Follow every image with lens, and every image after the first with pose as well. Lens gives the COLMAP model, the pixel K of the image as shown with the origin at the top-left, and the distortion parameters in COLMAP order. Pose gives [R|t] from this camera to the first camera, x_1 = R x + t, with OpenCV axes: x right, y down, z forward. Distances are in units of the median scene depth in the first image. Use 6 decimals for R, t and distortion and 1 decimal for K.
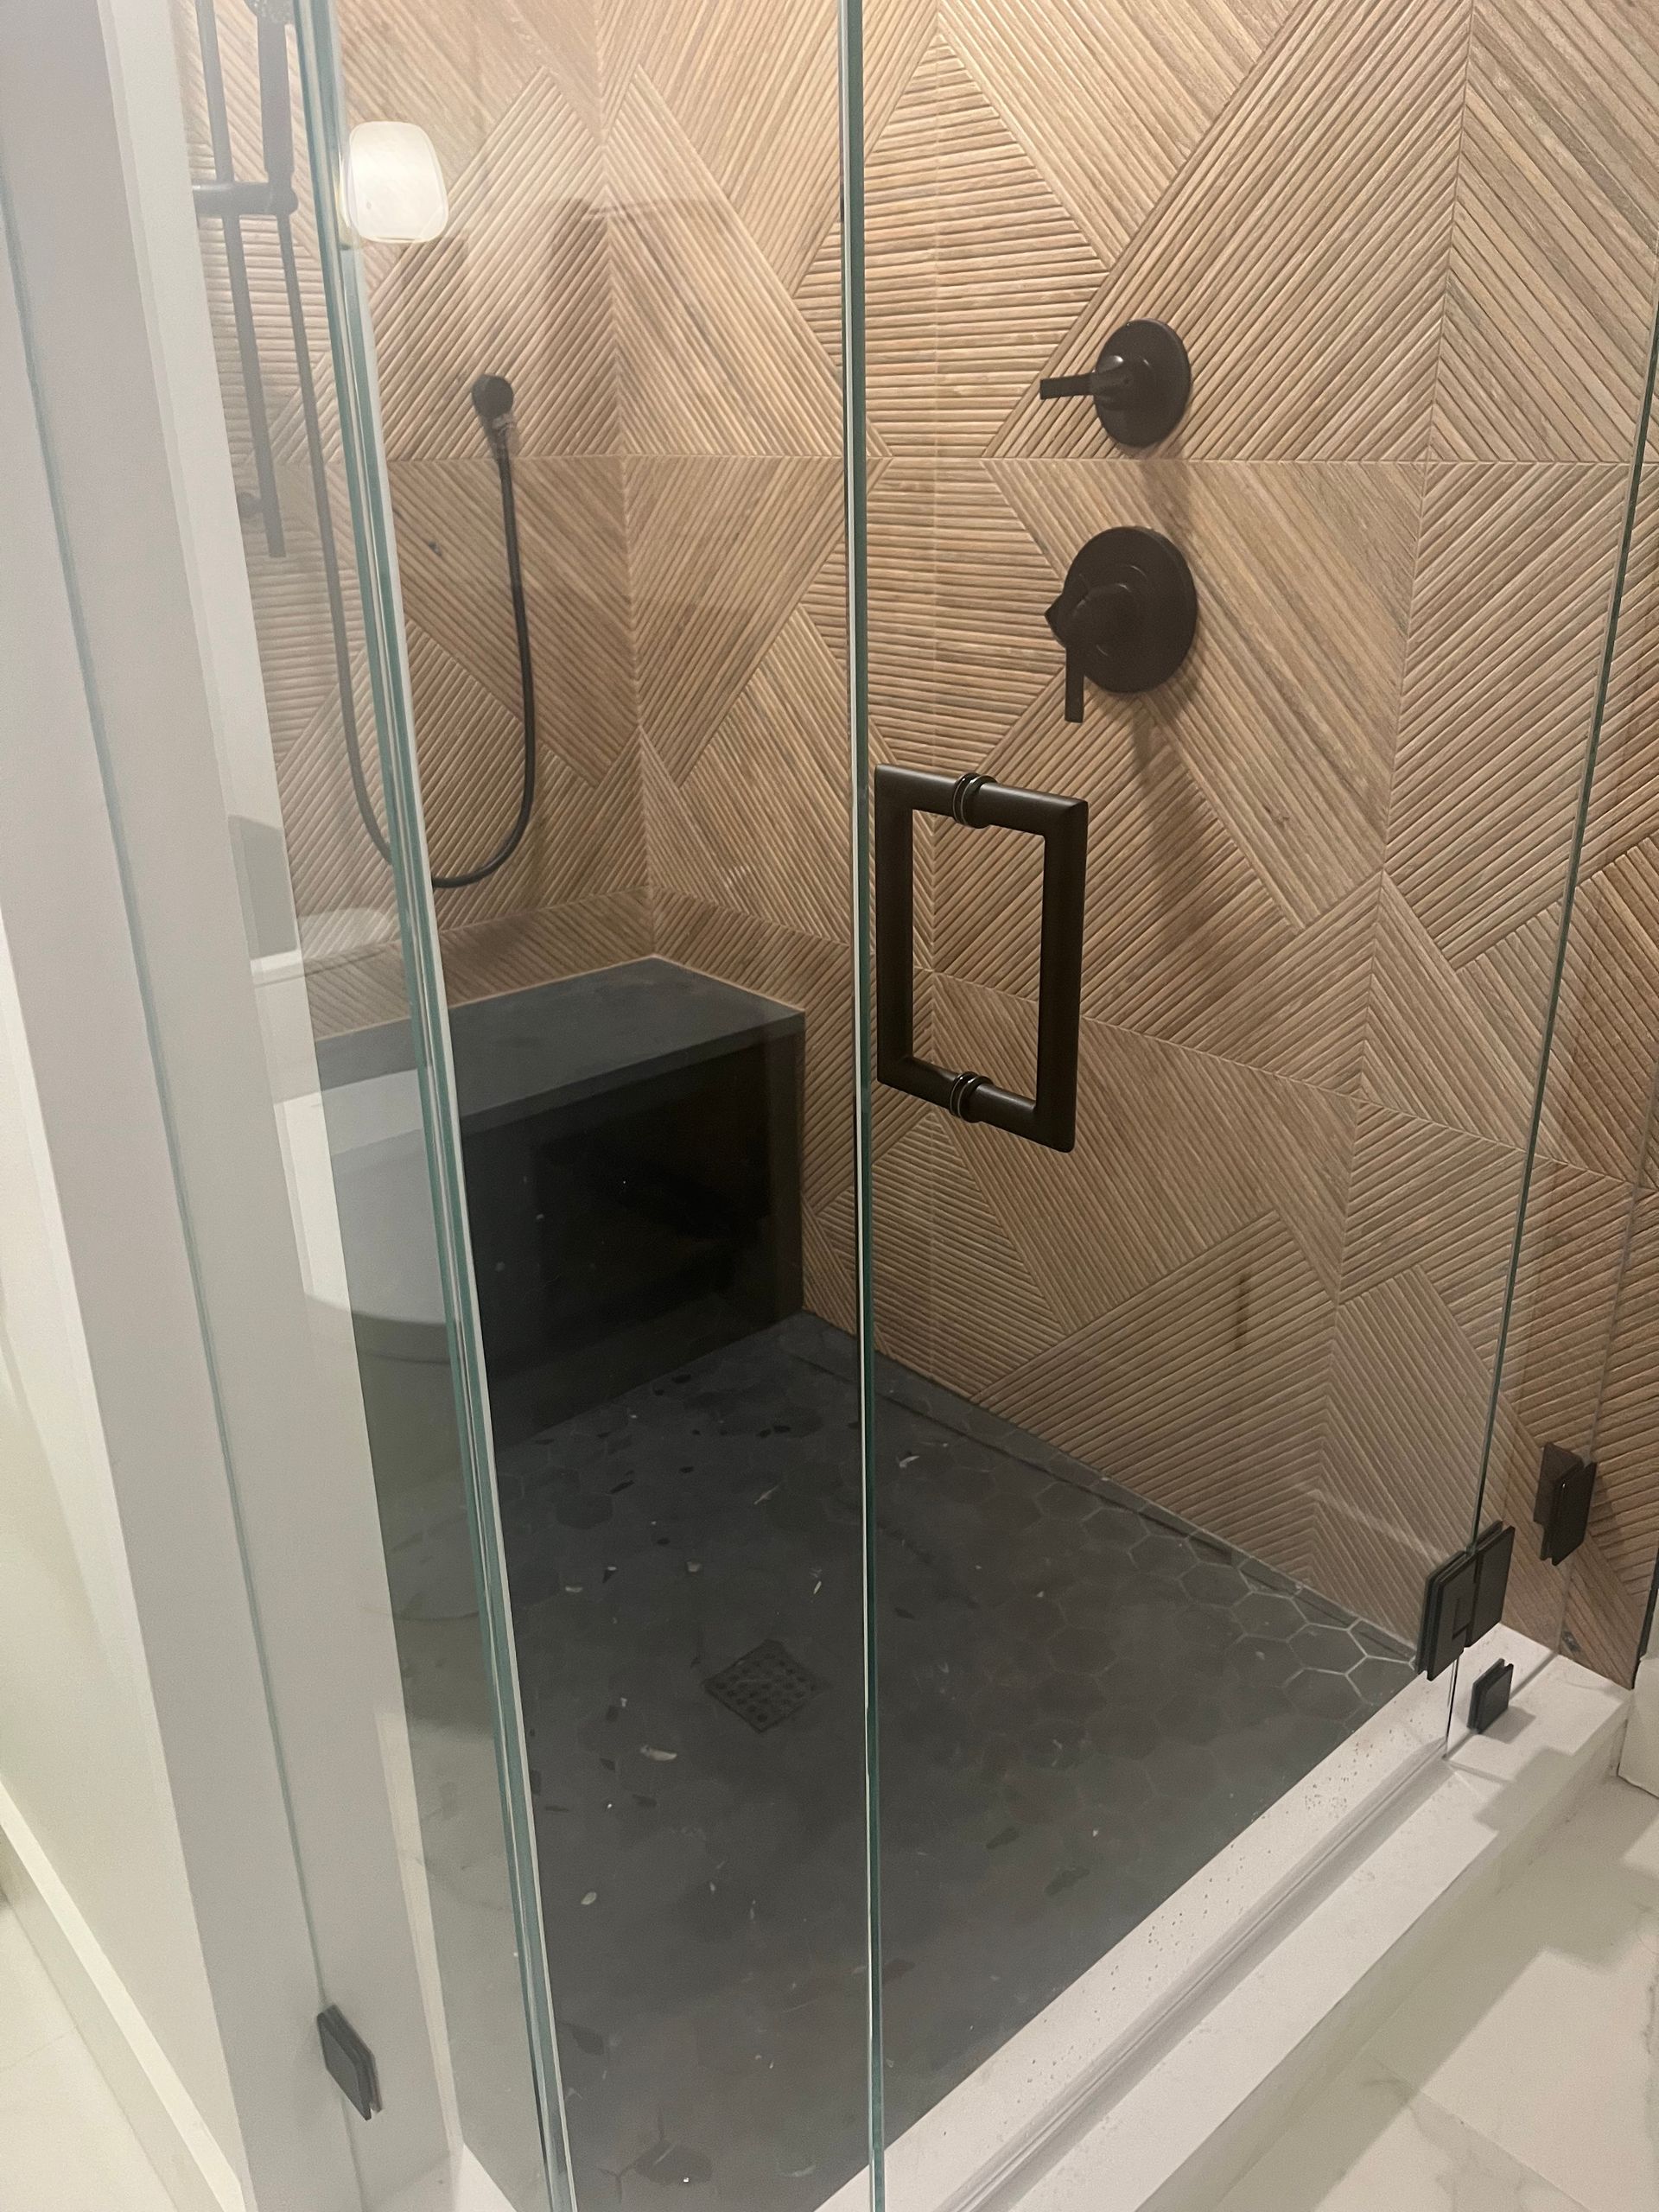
lens RADIAL K [[1683.5, 0, 811.2], [0, 1683.5, 1100.4], [0, 0, 1]] dist [0.064764, -0.108750]
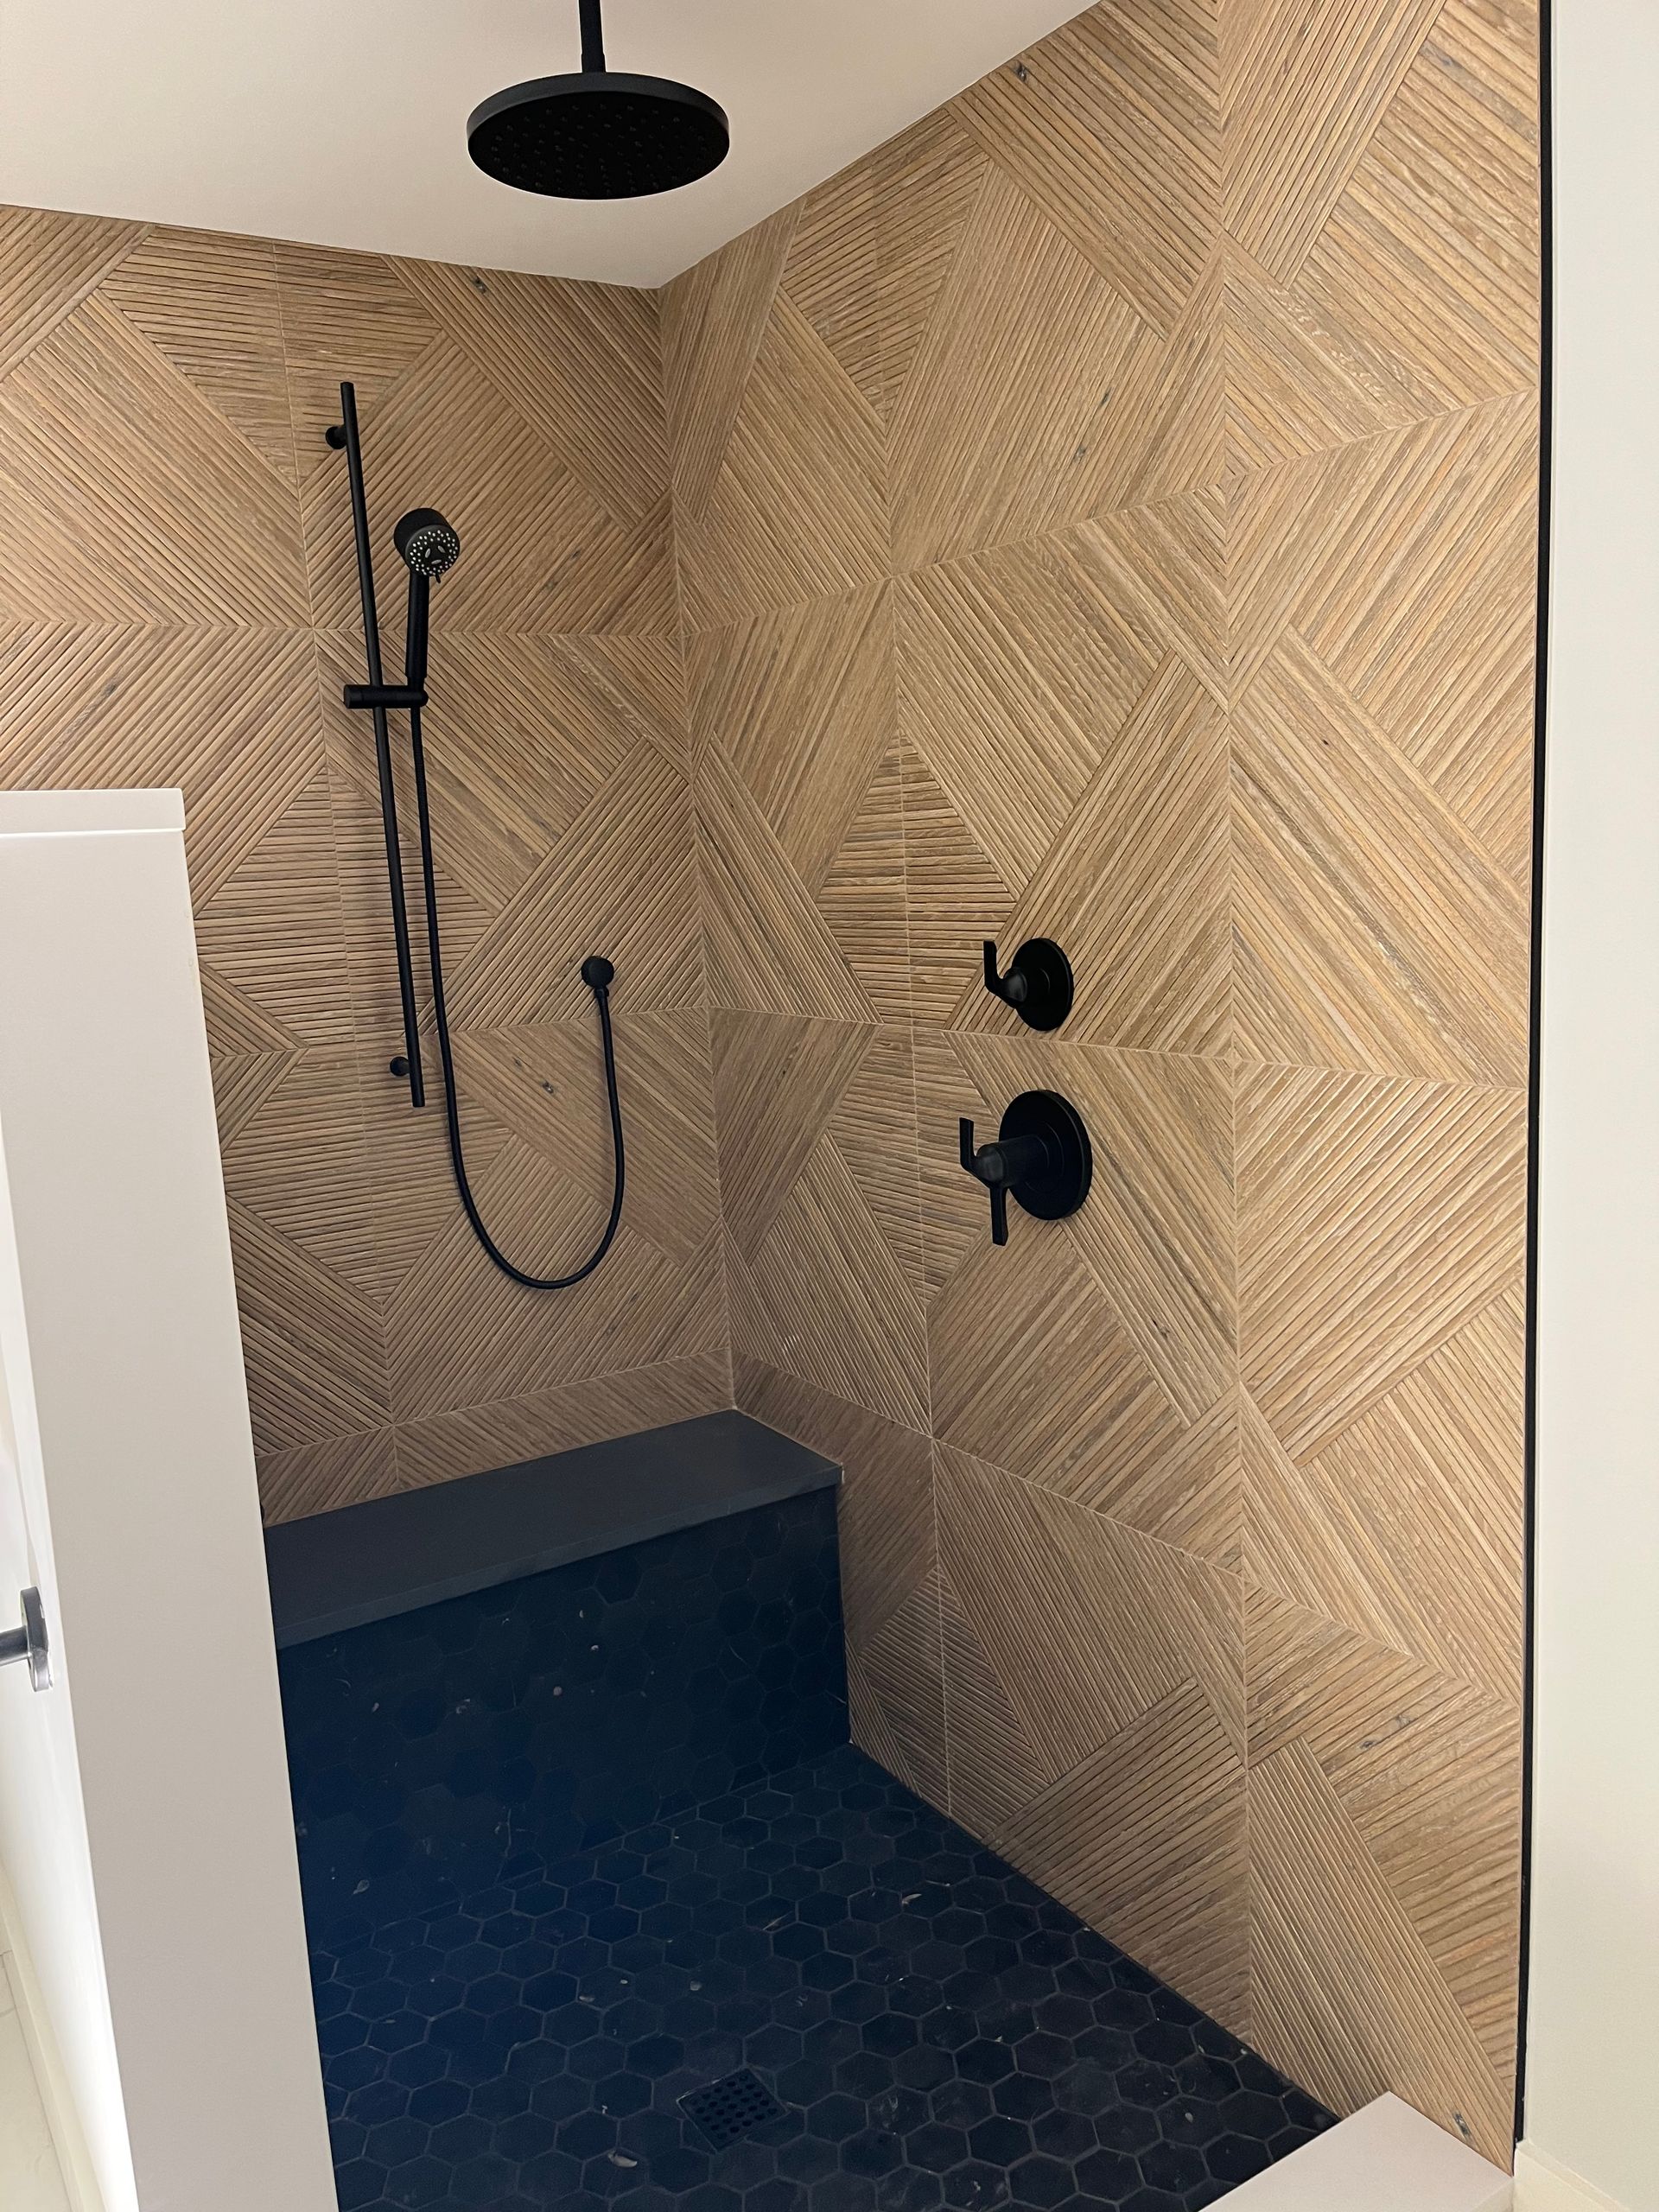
lens RADIAL K [[1683.5, 0, 811.2], [0, 1683.5, 1100.4], [0, 0, 1]] dist [0.064764, -0.108750]
pose [[0.984378, -0.010702, -0.175745, 0.245419], [-0.028892, 0.974803, -0.221189, -0.054923], [0.173684, 0.222811, 0.959265, -0.219041]]
